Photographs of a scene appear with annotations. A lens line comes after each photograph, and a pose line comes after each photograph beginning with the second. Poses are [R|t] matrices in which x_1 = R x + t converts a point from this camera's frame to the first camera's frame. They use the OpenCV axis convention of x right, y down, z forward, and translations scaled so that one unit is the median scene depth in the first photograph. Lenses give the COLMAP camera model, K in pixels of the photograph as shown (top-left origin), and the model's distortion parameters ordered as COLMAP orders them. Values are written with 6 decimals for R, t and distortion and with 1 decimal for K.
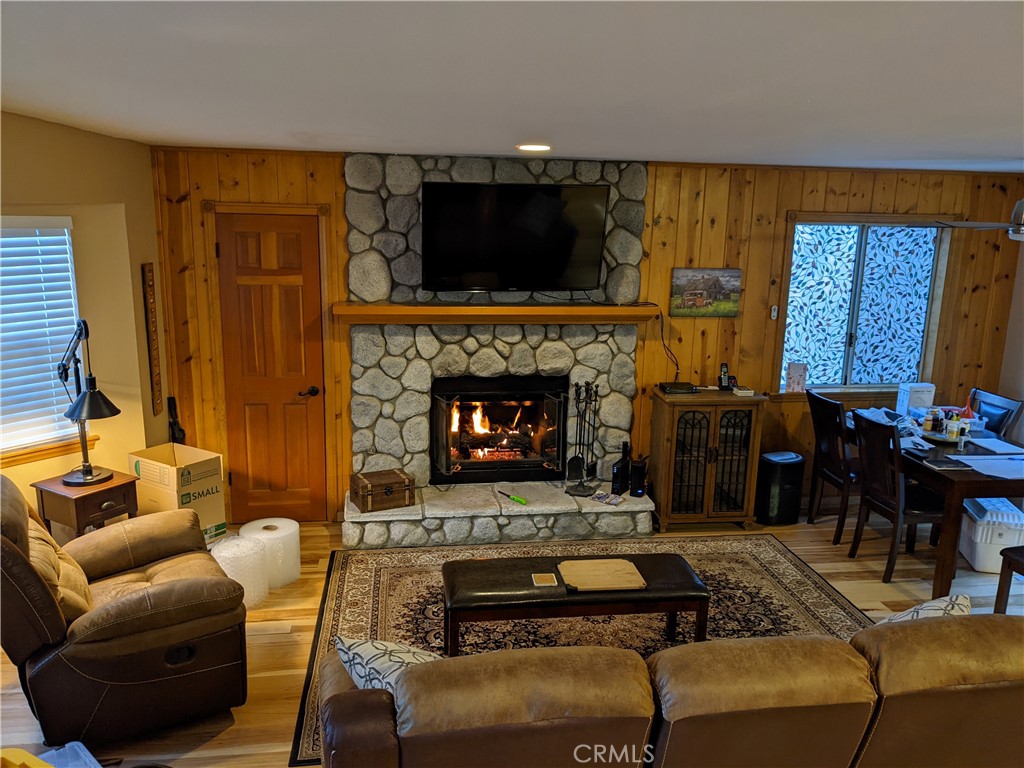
lens RADIAL K [[790.5, 0, 507.8], [0, 790.5, 385.8], [0, 0, 1]] dist [0.020280, -0.031417]
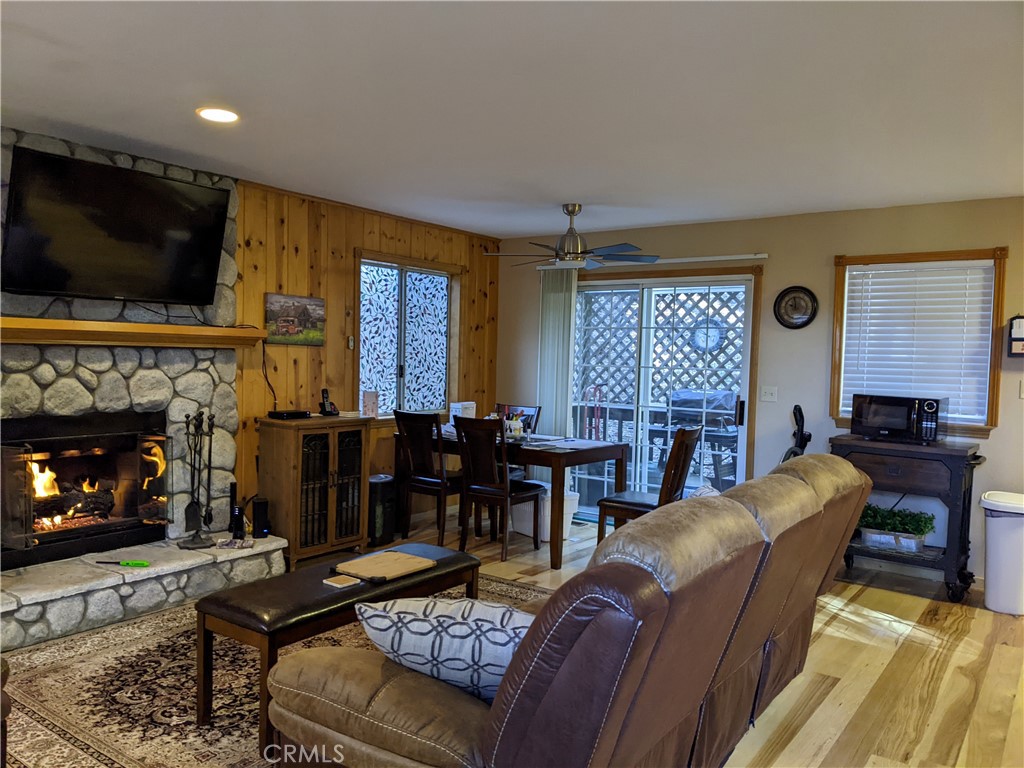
lens RADIAL K [[790.5, 0, 509.3], [0, 790.5, 384.5], [0, 0, 1]] dist [0.020280, -0.031417]
pose [[0.689482, -0.031239, 0.723628, -0.283538], [0.138506, 0.986319, -0.089391, 0.086280], [-0.710936, 0.161860, 0.684376, 0.153609]]
